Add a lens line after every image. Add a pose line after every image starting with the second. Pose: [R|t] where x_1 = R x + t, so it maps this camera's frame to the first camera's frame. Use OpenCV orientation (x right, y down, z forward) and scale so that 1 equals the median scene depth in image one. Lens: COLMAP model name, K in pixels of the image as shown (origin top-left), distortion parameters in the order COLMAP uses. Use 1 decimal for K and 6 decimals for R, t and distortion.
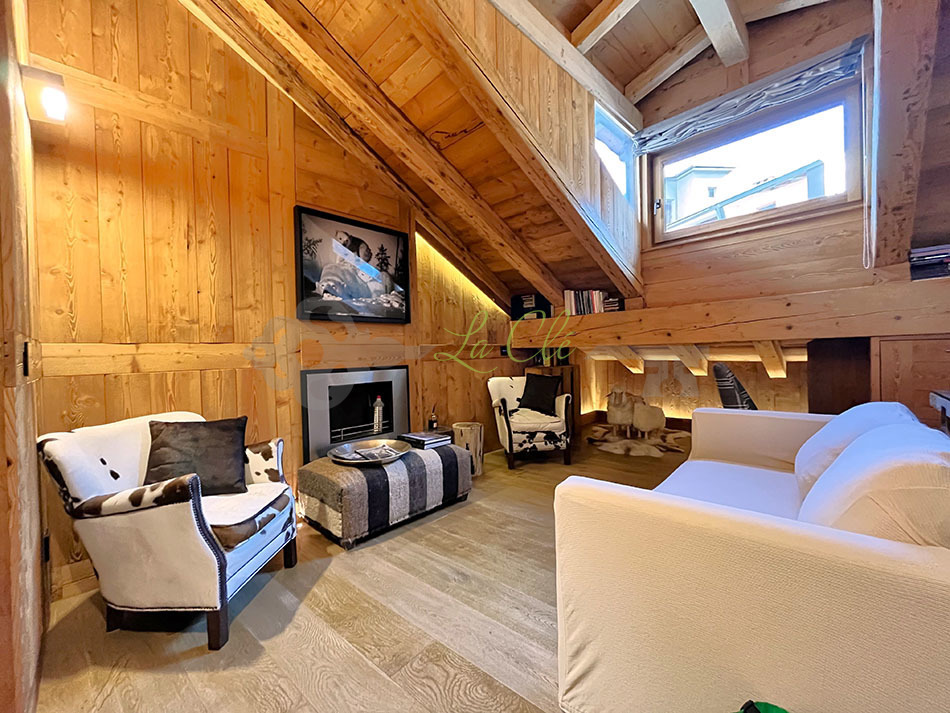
lens RADIAL K [[384.5, 0, 474.7], [0, 384.5, 357.4], [0, 0, 1]] dist [-0.000342, -0.000216]
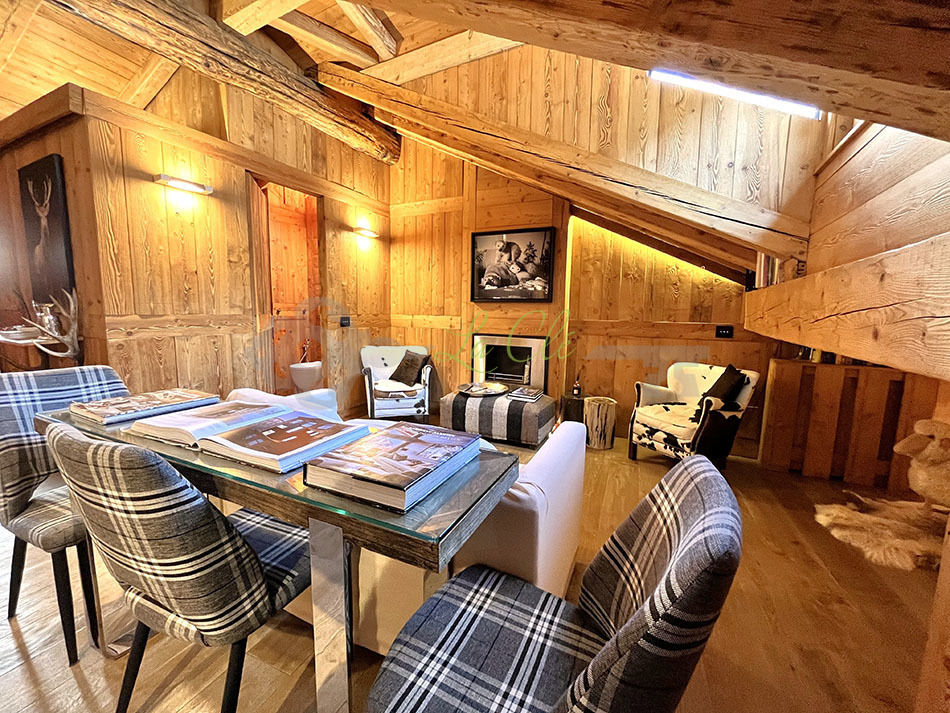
lens RADIAL K [[384.5, 0, 474.7], [0, 384.5, 357.4], [0, 0, 1]] dist [-0.000342, -0.000216]
pose [[0.300478, 0.149164, -0.942053, 1.038259], [-0.037556, 0.988780, 0.144583, -0.093316], [0.953049, -0.008065, 0.302708, 0.449376]]
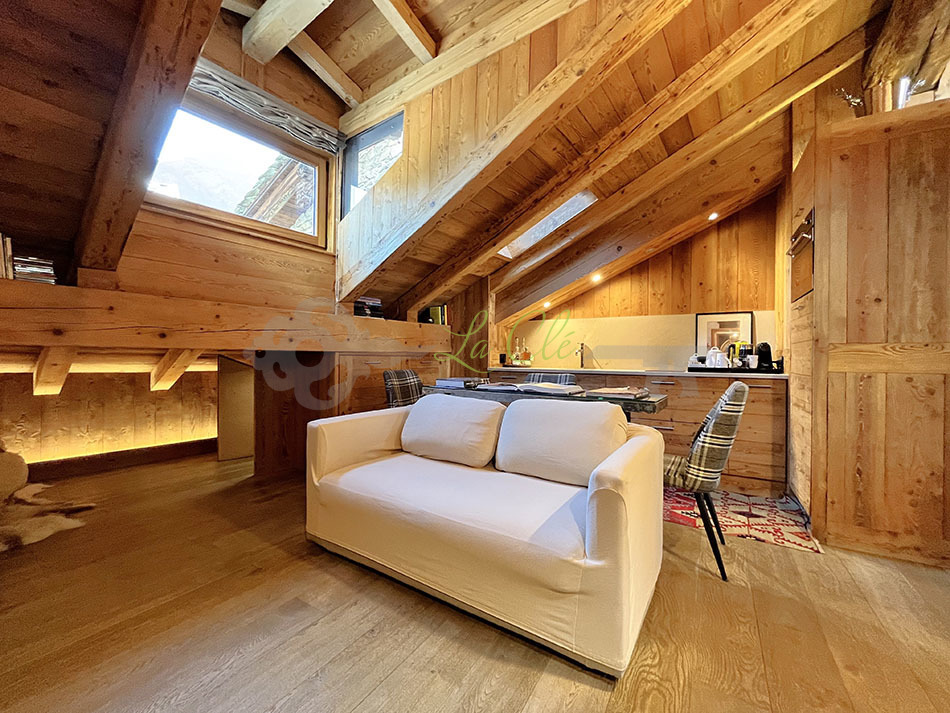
lens RADIAL K [[384.5, 0, 474.7], [0, 384.5, 357.4], [0, 0, 1]] dist [-0.000342, -0.000216]
pose [[-0.142669, 0.025198, 0.989450, -0.332398], [0.003107, 0.999682, -0.025011, 0.001522], [-0.989766, -0.000494, -0.142702, 0.610820]]
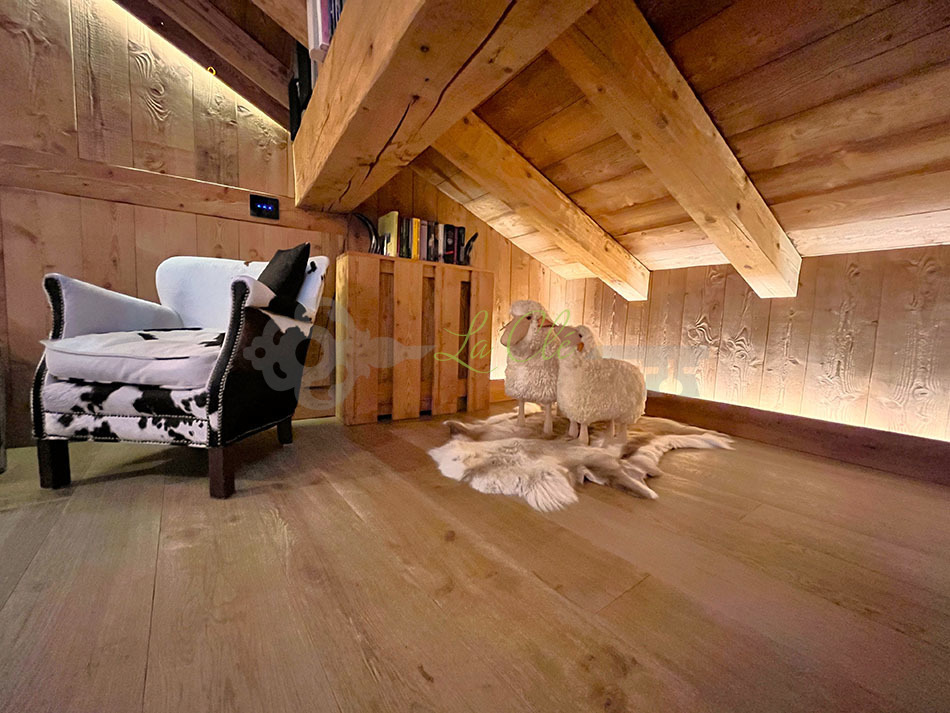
lens RADIAL K [[384.5, 0, 474.7], [0, 384.5, 357.4], [0, 0, 1]] dist [-0.000342, -0.000216]
pose [[0.975072, 0.074316, -0.209075, 0.651118], [-0.058222, 0.994921, 0.082115, 0.163239], [0.214116, -0.067895, 0.974446, 0.957893]]
